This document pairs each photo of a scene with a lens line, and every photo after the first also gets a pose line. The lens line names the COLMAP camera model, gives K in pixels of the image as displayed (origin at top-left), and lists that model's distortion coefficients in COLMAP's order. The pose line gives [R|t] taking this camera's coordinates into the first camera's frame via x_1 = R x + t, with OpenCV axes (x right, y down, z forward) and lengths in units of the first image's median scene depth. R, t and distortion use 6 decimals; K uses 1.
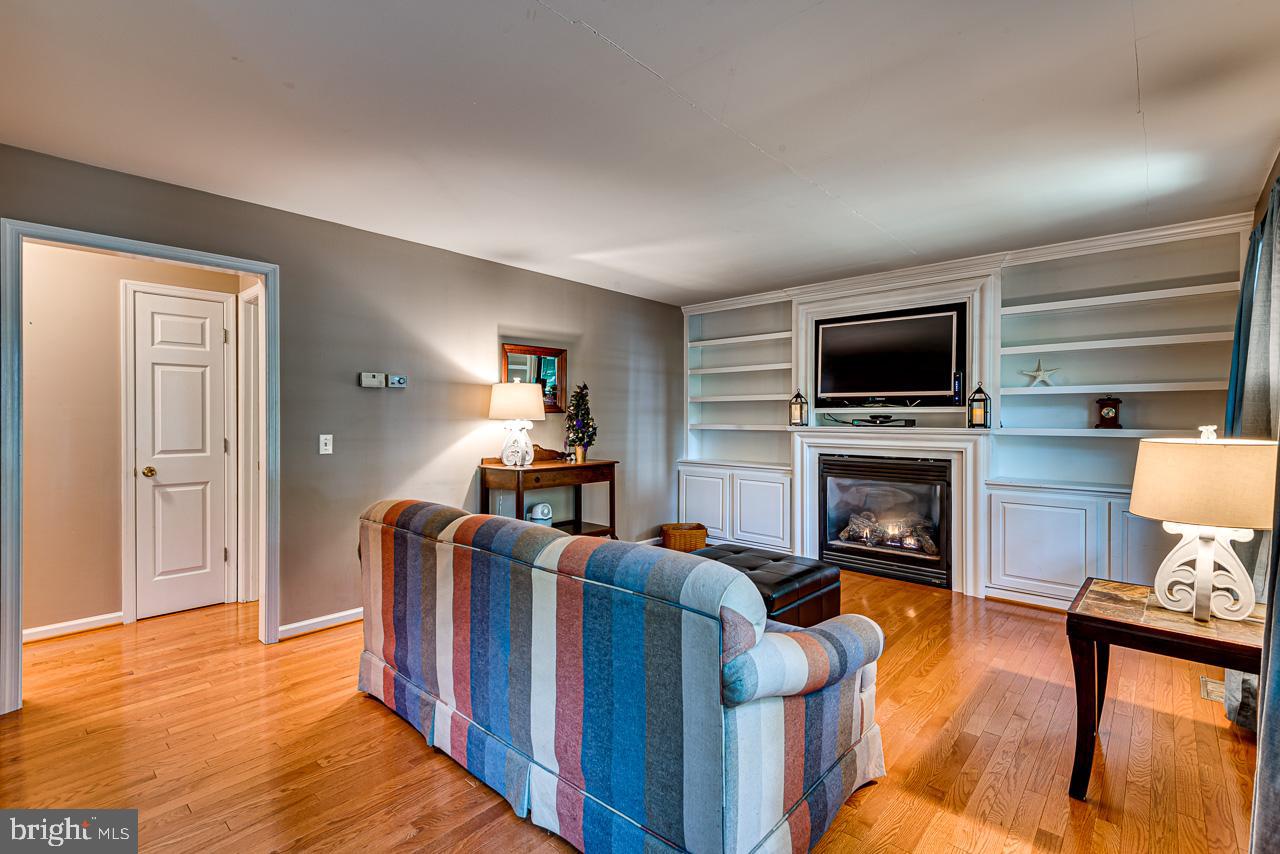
lens RADIAL K [[585.0, 0, 630.6], [0, 585.0, 421.7], [0, 0, 1]] dist [0.031149, -0.012841]
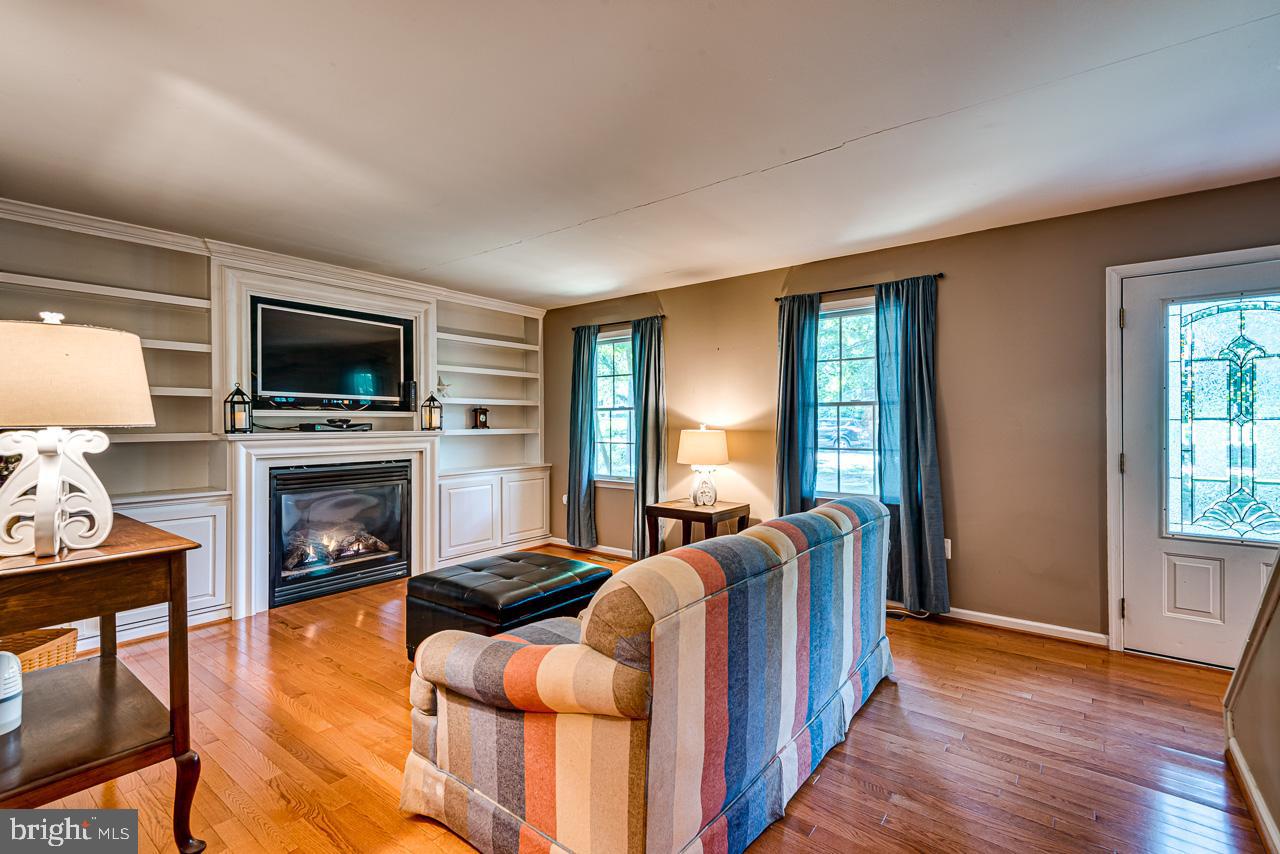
lens RADIAL K [[585.0, 0, 642.8], [0, 585.0, 424.4], [0, 0, 1]] dist [0.031149, -0.012841]
pose [[-0.095070, -0.004650, 0.995460, -0.572085], [0.008121, 0.999952, 0.005446, -0.003888], [-0.995437, 0.008602, -0.095028, 0.633791]]
